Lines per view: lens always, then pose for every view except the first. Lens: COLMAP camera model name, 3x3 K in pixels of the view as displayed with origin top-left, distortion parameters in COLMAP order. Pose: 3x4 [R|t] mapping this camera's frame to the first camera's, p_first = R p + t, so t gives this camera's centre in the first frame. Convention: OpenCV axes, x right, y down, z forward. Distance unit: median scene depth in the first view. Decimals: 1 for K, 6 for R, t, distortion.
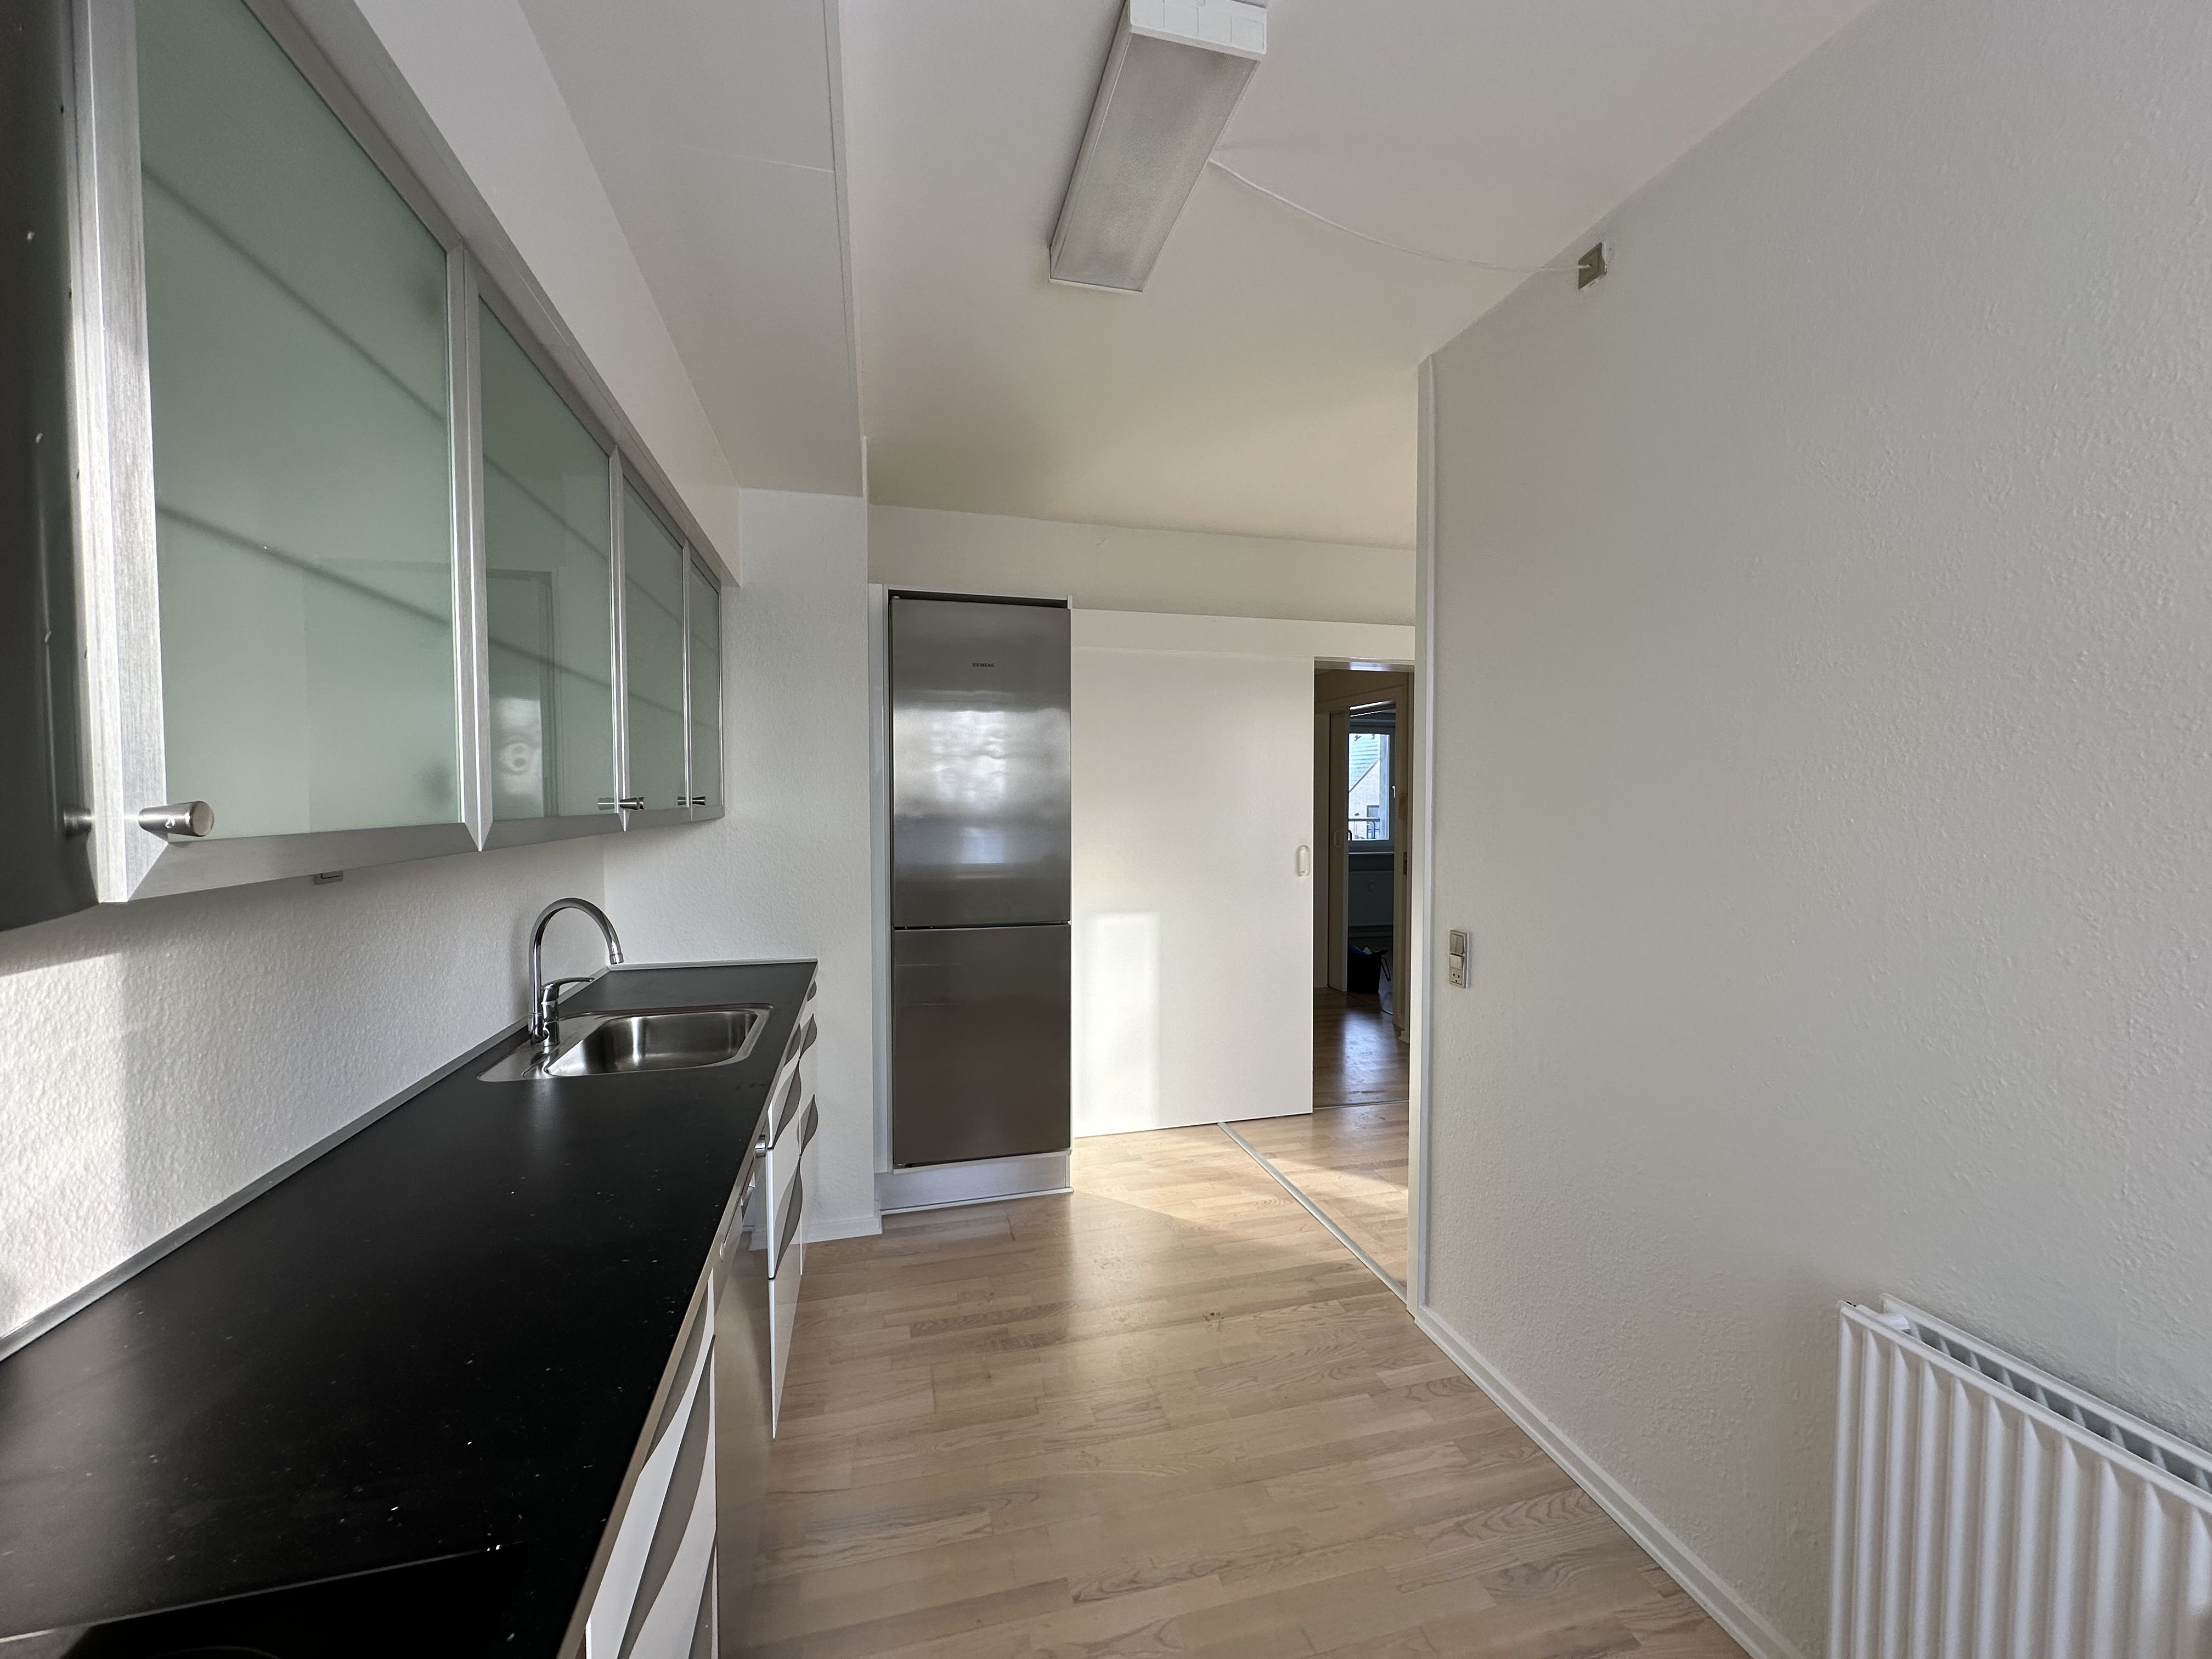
lens RADIAL K [[878.8, 0, 1106.0], [0, 878.8, 828.6], [0, 0, 1]] dist [-0.000391, -0.000334]
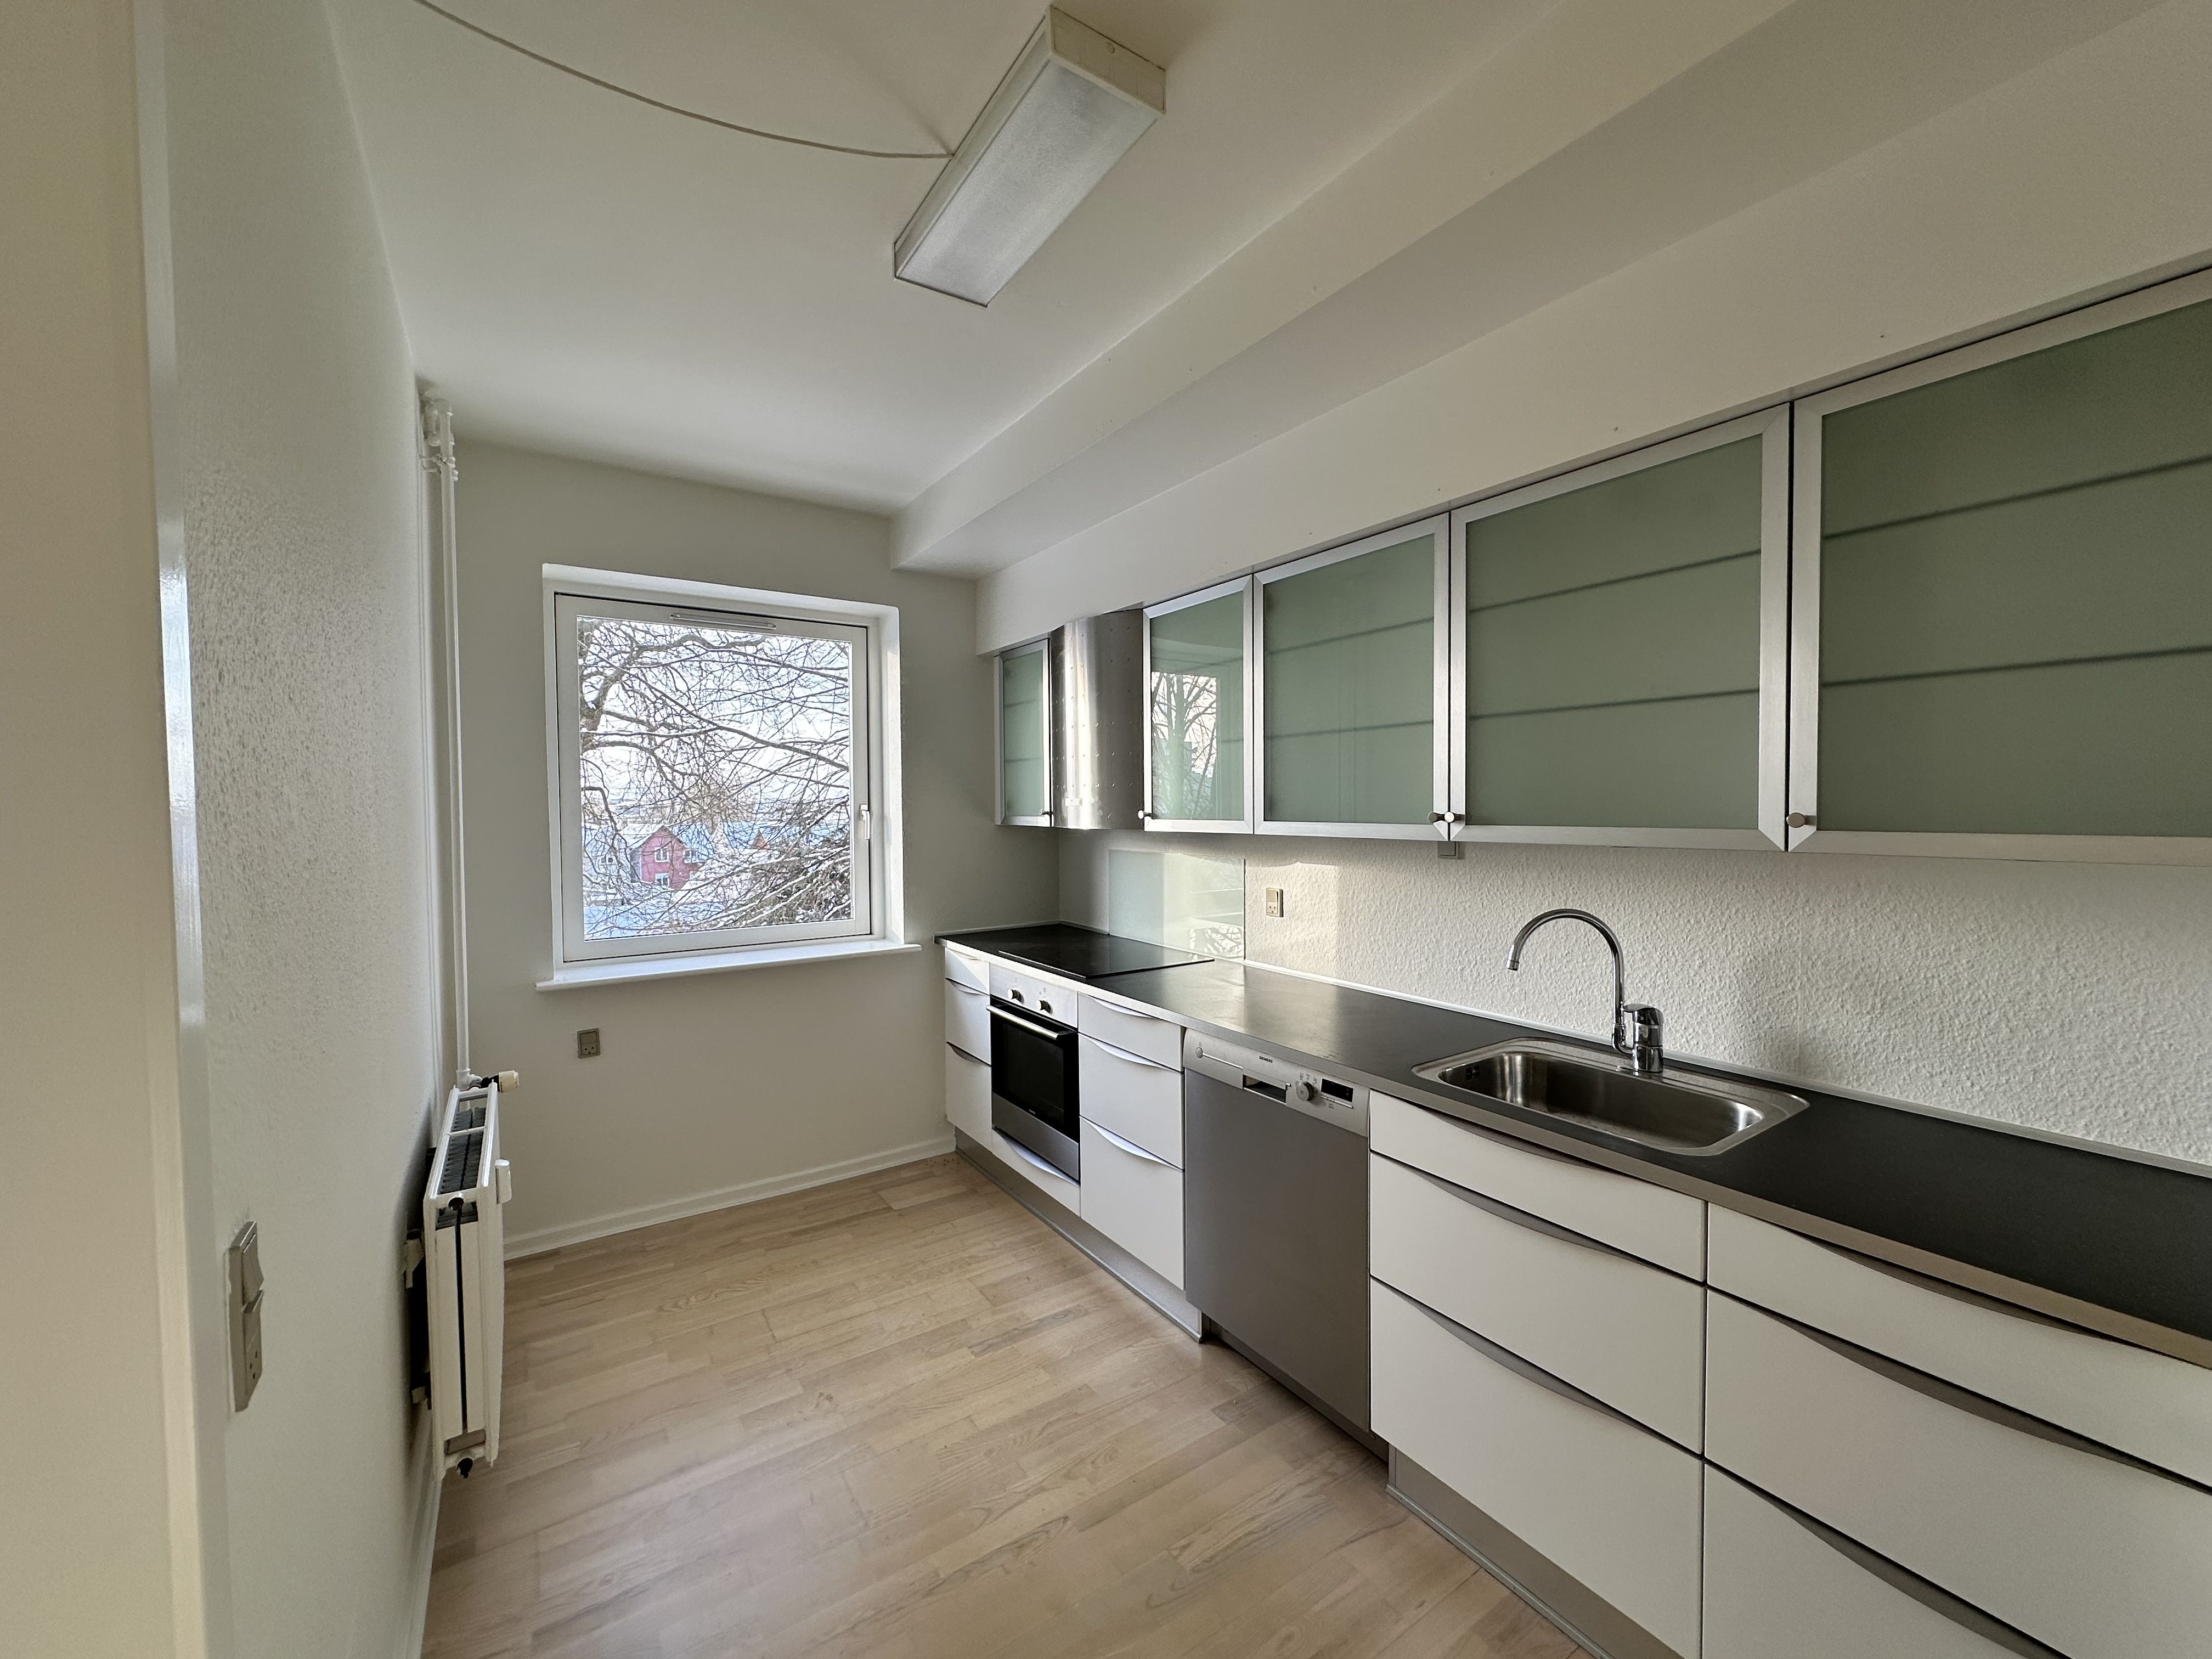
lens RADIAL K [[878.8, 0, 1107.0], [0, 878.8, 829.6], [0, 0, 1]] dist [-0.000391, -0.000334]
pose [[-0.943273, 0.020547, -0.331382, 0.268329], [-0.001279, 0.997851, 0.065511, -0.088034], [0.332016, 0.062219, -0.941220, 1.988337]]
